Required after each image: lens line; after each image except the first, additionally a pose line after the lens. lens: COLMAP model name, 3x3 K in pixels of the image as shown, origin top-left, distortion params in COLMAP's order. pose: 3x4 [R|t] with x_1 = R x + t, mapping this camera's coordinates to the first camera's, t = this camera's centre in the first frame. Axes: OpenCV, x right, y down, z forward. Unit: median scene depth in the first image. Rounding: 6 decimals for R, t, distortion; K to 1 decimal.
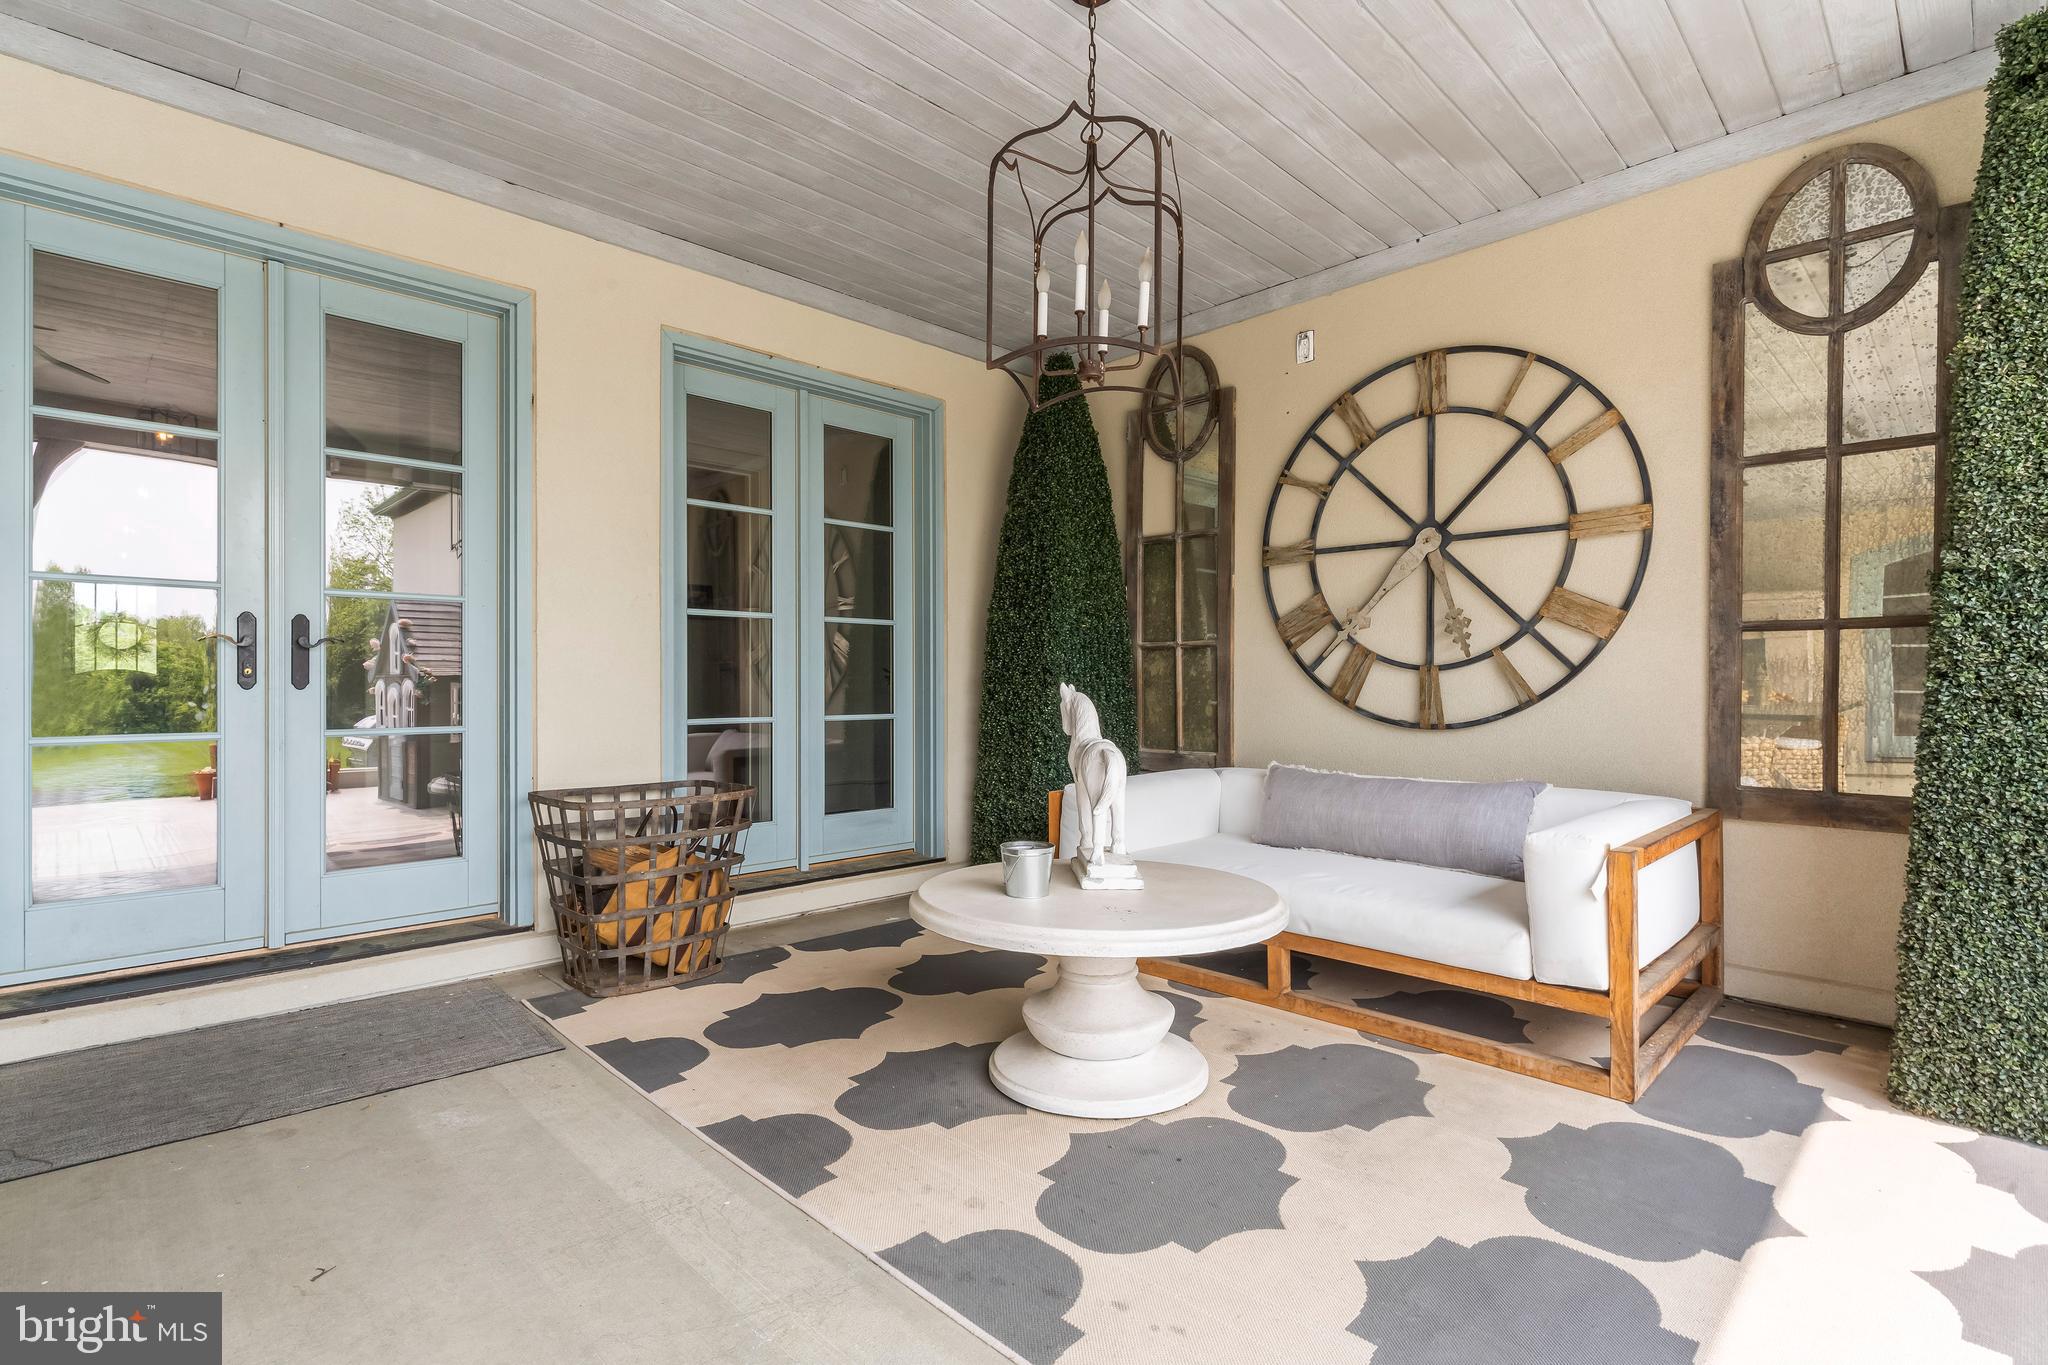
lens RADIAL K [[999.6, 0, 1025.0], [0, 999.6, 674.4], [0, 0, 1]] dist [0.001316, -0.001194]
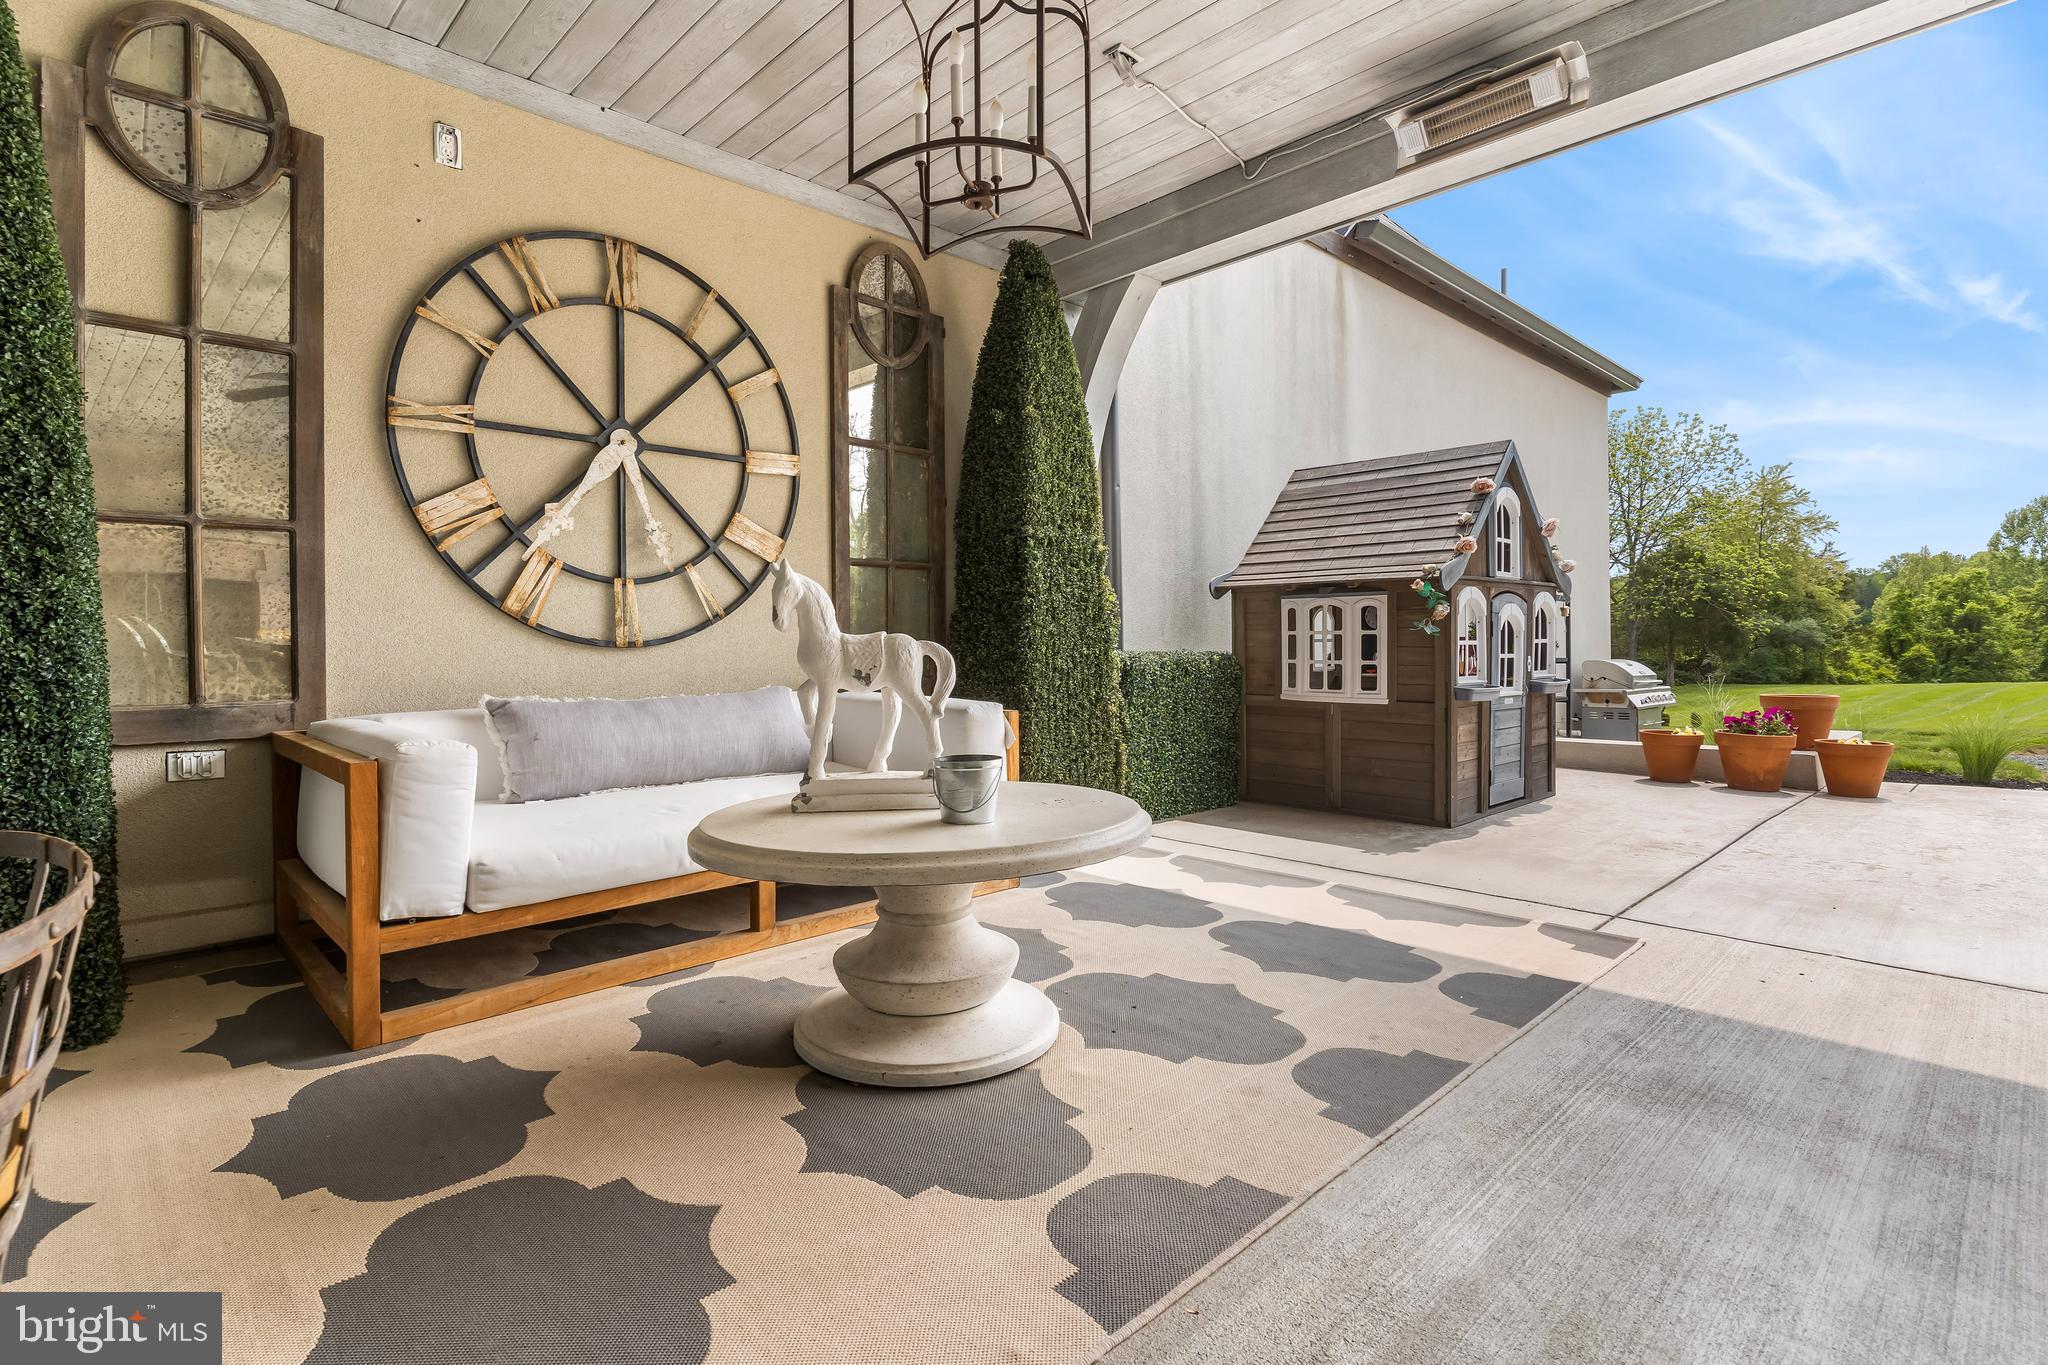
lens RADIAL K [[999.6, 0, 993.9], [0, 999.6, 656.4], [0, 0, 1]] dist [0.001316, -0.001194]
pose [[0.007087, -0.016242, 0.999843, -0.609024], [-0.002892, 0.999864, 0.016263, 0.055612], [-0.999971, -0.003007, 0.007039, 0.747740]]
